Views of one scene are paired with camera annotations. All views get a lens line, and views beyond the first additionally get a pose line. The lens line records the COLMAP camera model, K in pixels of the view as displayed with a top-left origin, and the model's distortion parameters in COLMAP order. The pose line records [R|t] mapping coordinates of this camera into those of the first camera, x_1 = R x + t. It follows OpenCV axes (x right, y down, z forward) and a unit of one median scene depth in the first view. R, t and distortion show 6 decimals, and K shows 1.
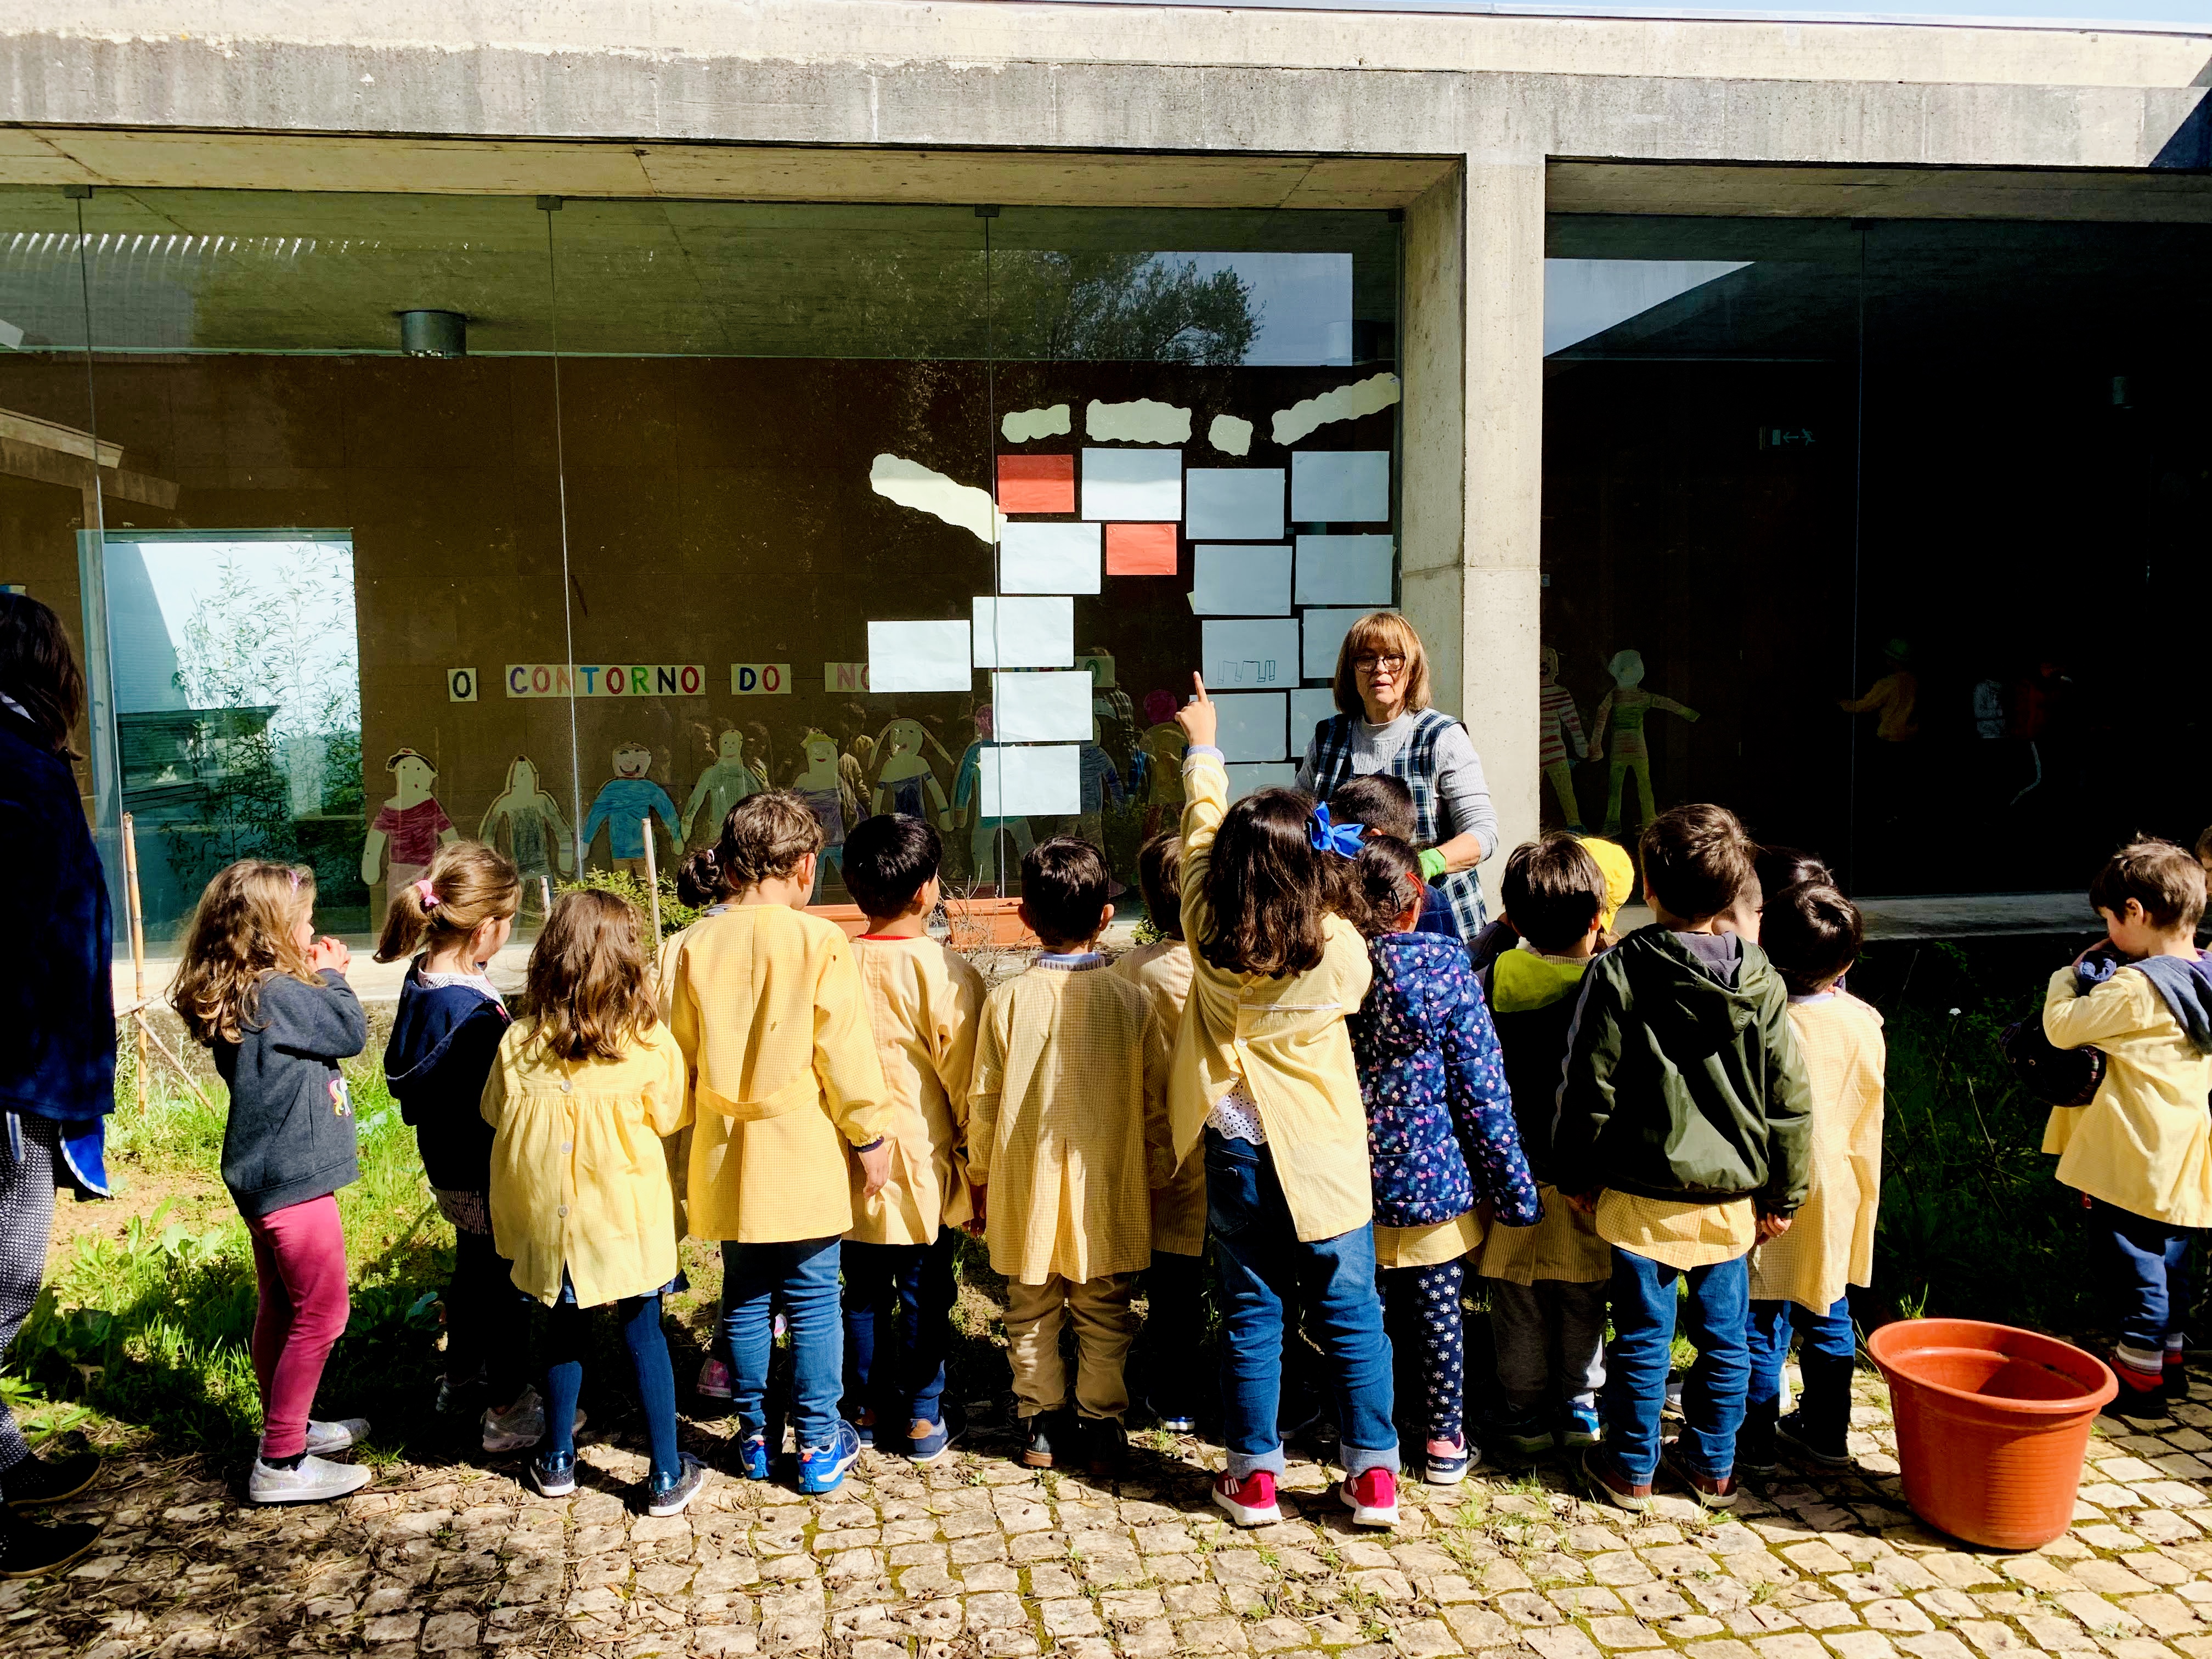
lens RADIAL K [[1688.0, 0, 1112.1], [0, 1688.0, 807.8], [0, 0, 1]] dist [0.041303, -0.049229]
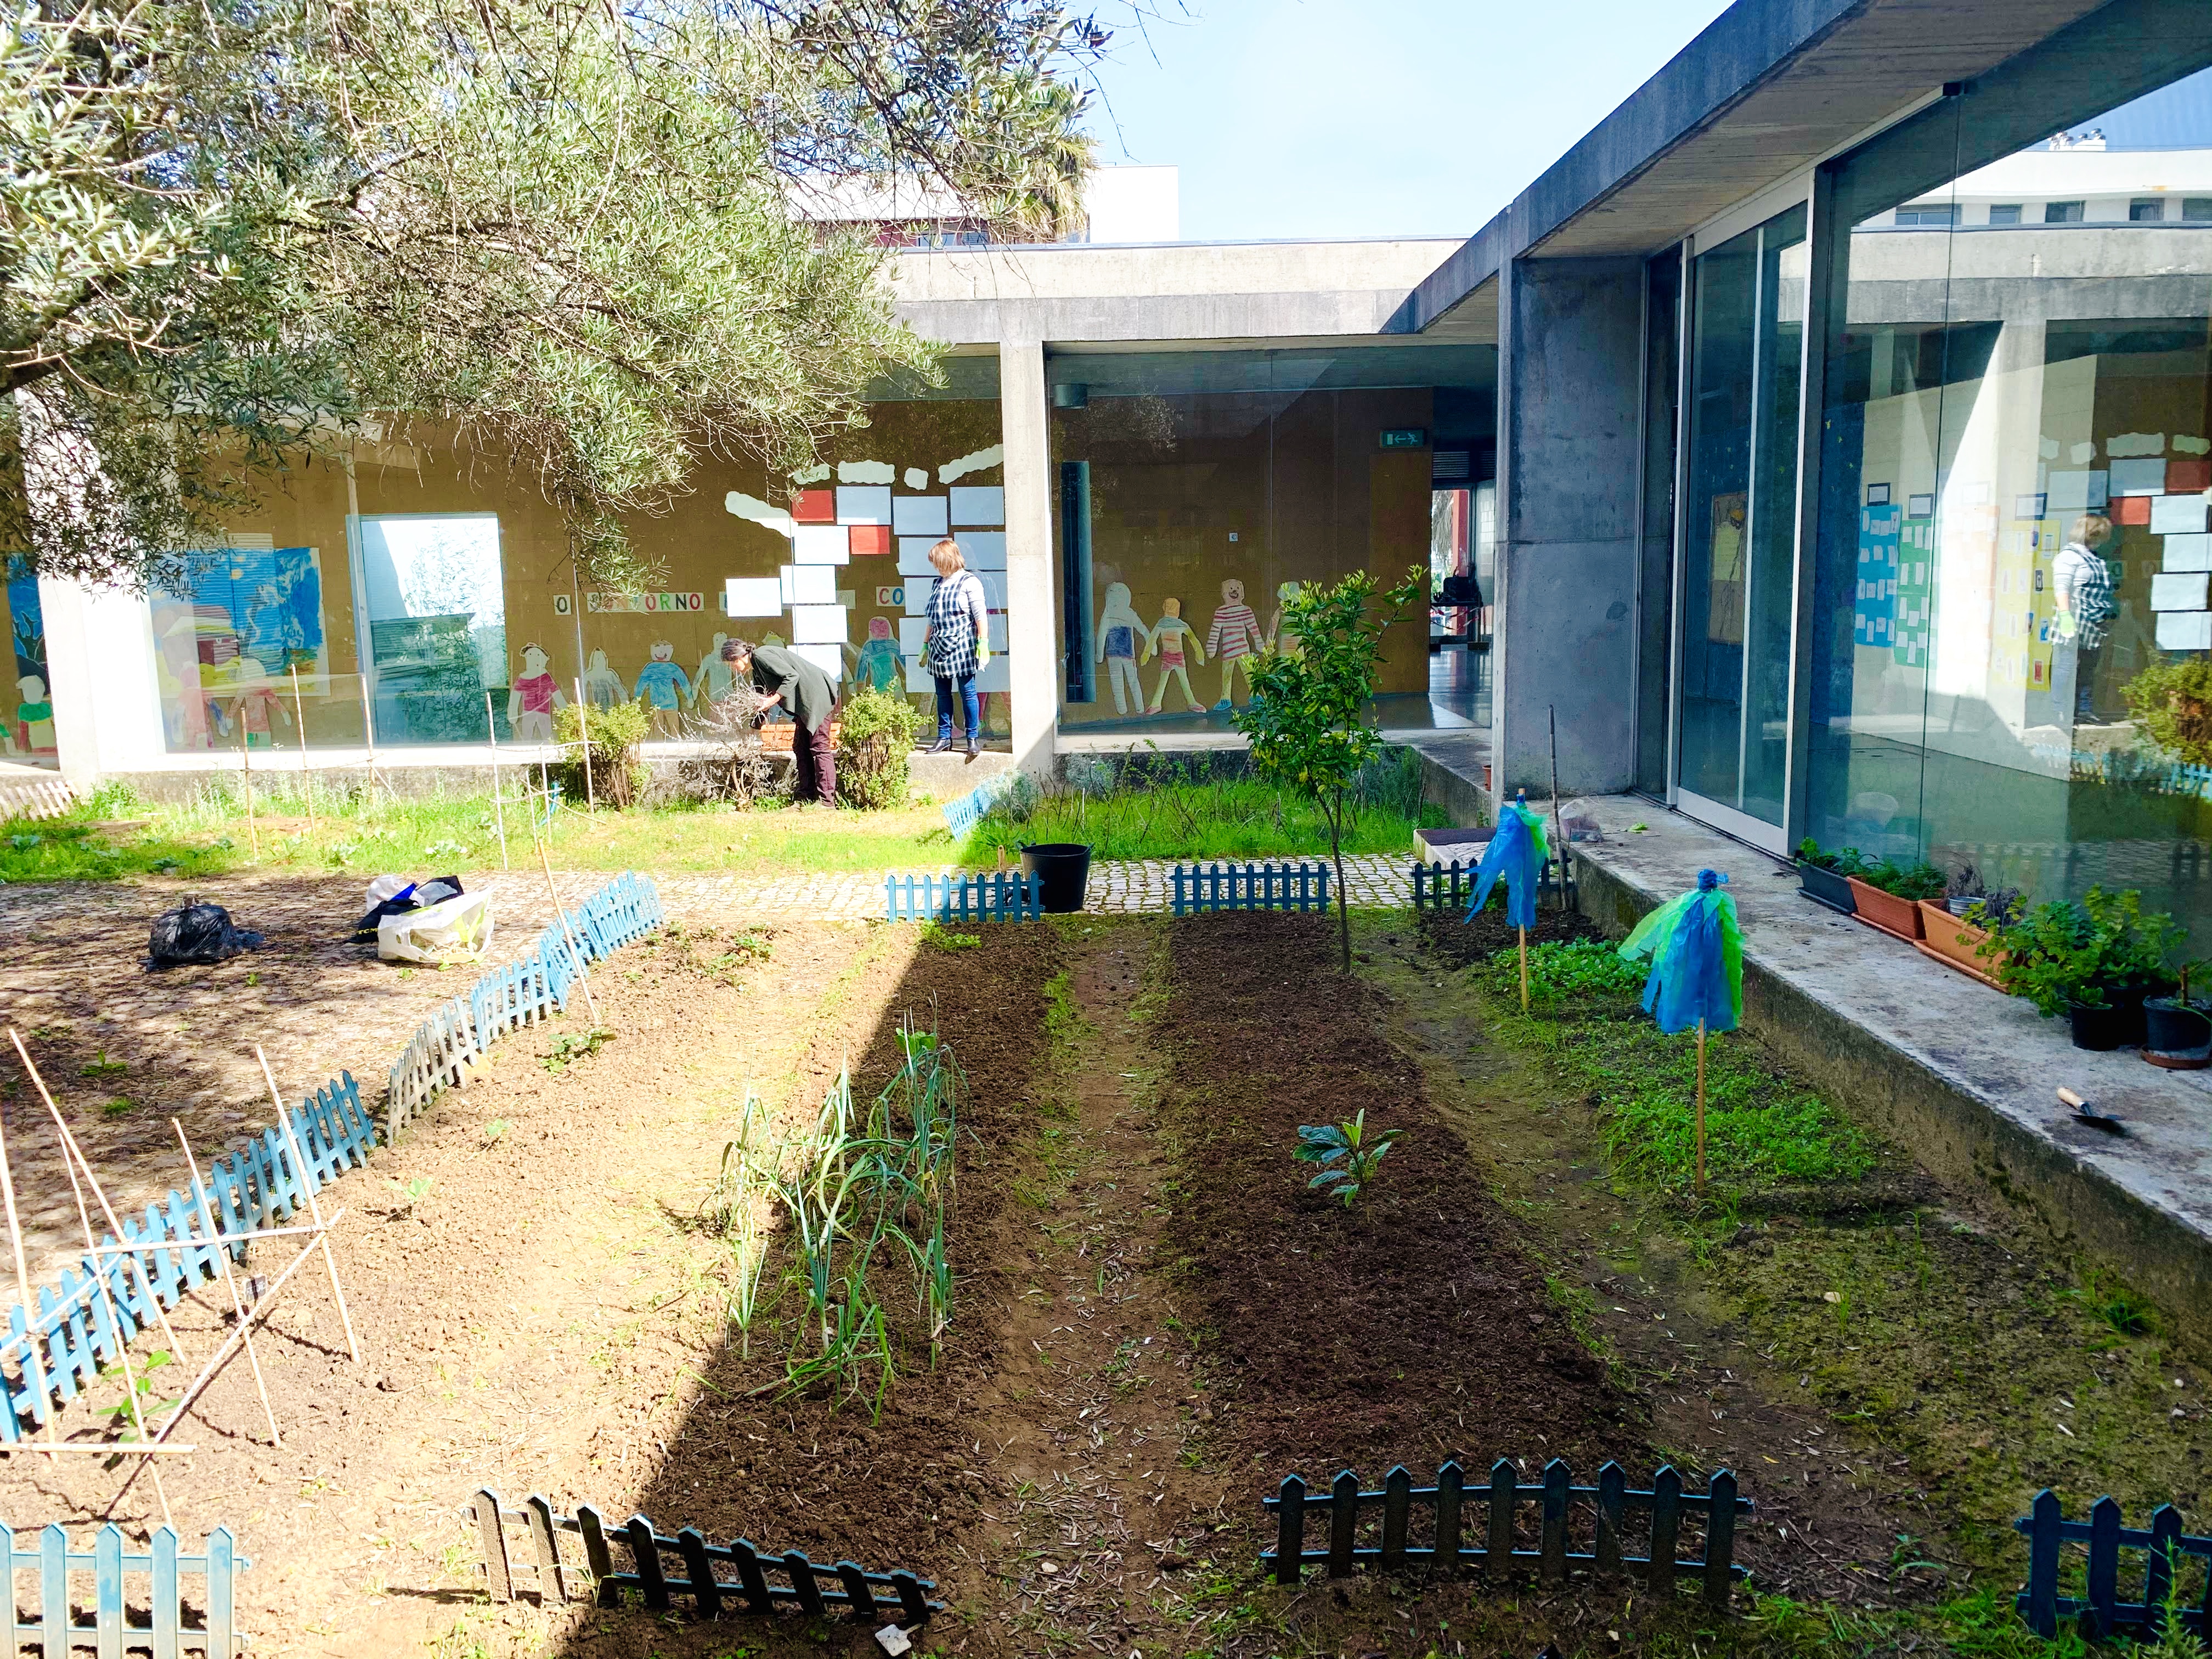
lens RADIAL K [[1688.0, 0, 1101.7], [0, 1688.0, 851.6], [0, 0, 1]] dist [0.041303, -0.049229]
pose [[0.991375, 0.019657, -0.129577, 0.527158], [-0.008033, 0.995943, 0.089623, 0.022643], [0.130813, -0.087809, 0.987511, -0.866728]]
